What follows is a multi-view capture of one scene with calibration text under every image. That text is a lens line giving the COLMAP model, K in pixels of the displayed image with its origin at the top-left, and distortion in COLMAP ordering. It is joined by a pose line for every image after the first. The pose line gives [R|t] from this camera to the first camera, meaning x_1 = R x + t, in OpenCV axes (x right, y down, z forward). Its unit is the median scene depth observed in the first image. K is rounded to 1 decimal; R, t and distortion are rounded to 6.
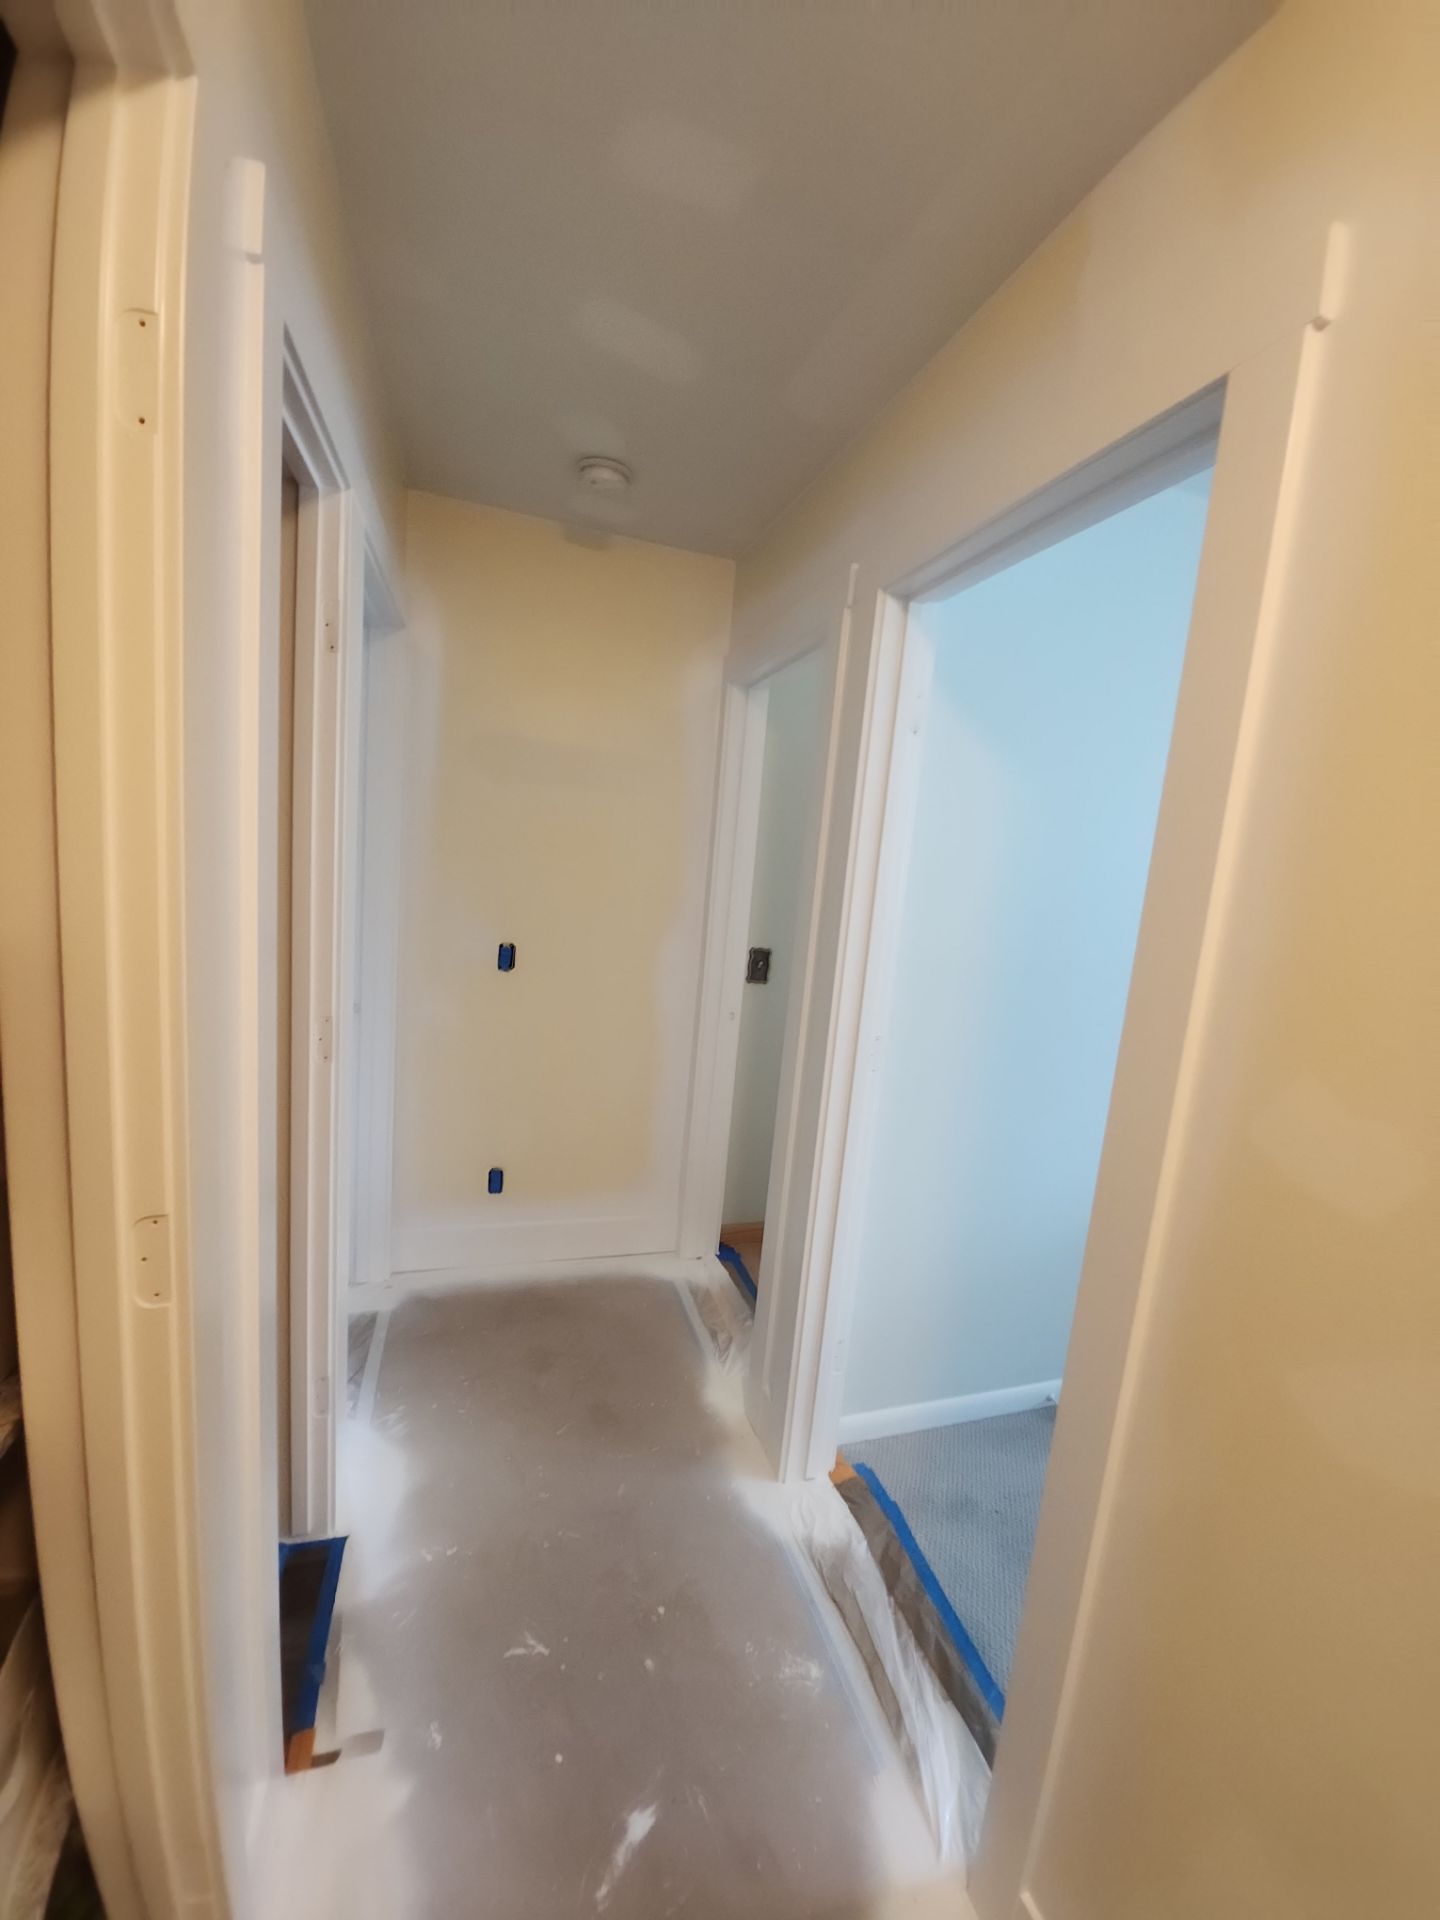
lens RADIAL K [[789.3, 0, 753.0], [0, 789.3, 985.6], [0, 0, 1]] dist [-0.000913, -0.012485]
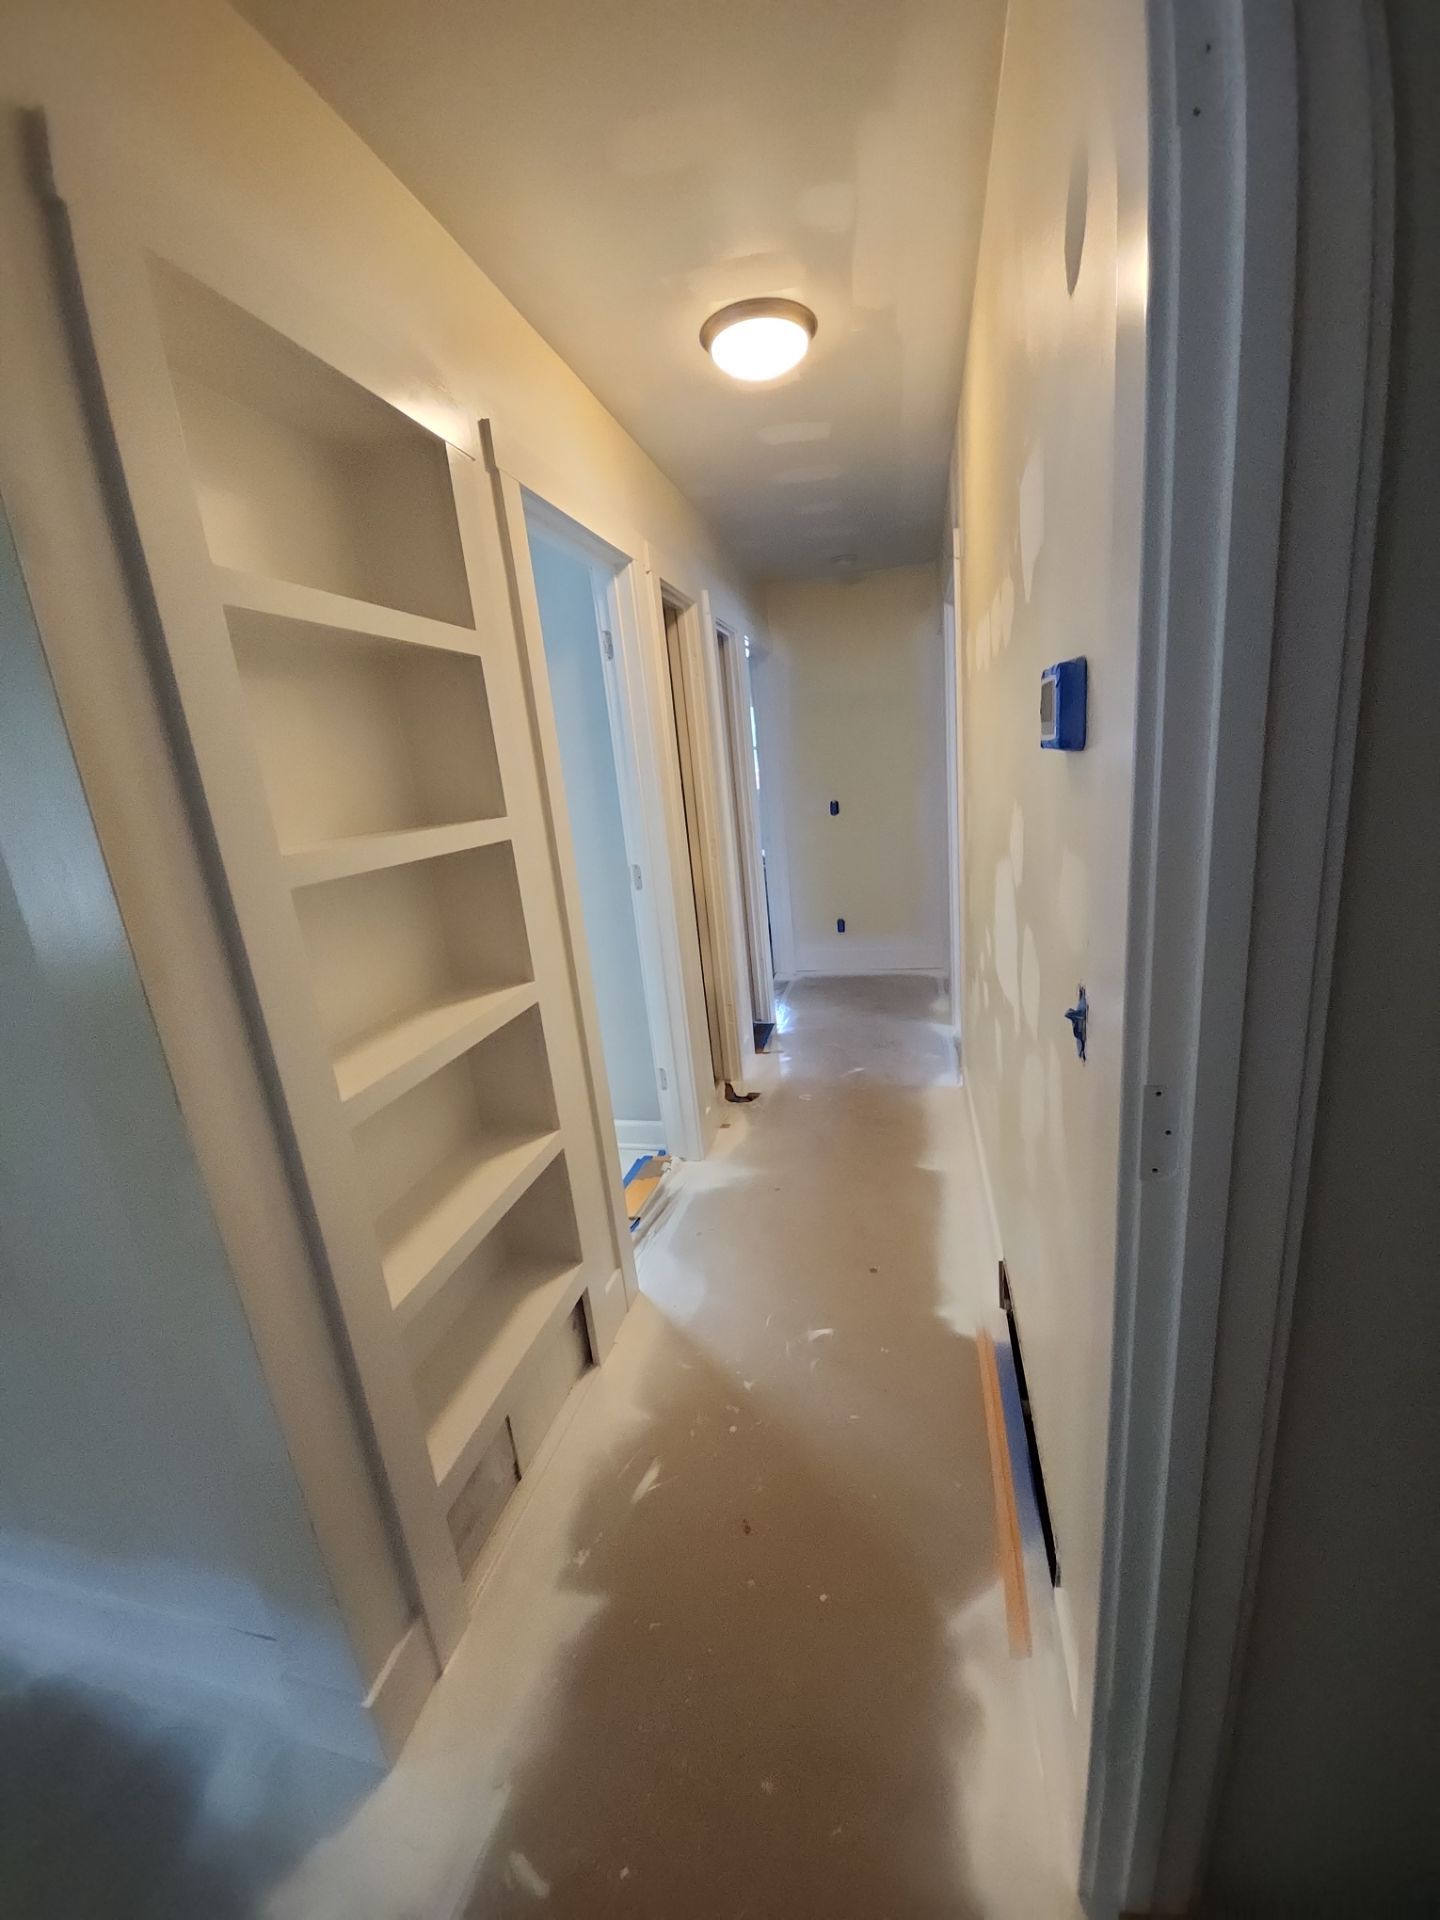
lens RADIAL K [[789.3, 0, 753.0], [0, 789.3, 985.6], [0, 0, 1]] dist [-0.000913, -0.012485]
pose [[0.857225, -0.033468, -0.513853, 0.787674], [0.092907, 0.991562, 0.090410, 0.319275], [0.506491, -0.125242, 0.853101, -1.292094]]
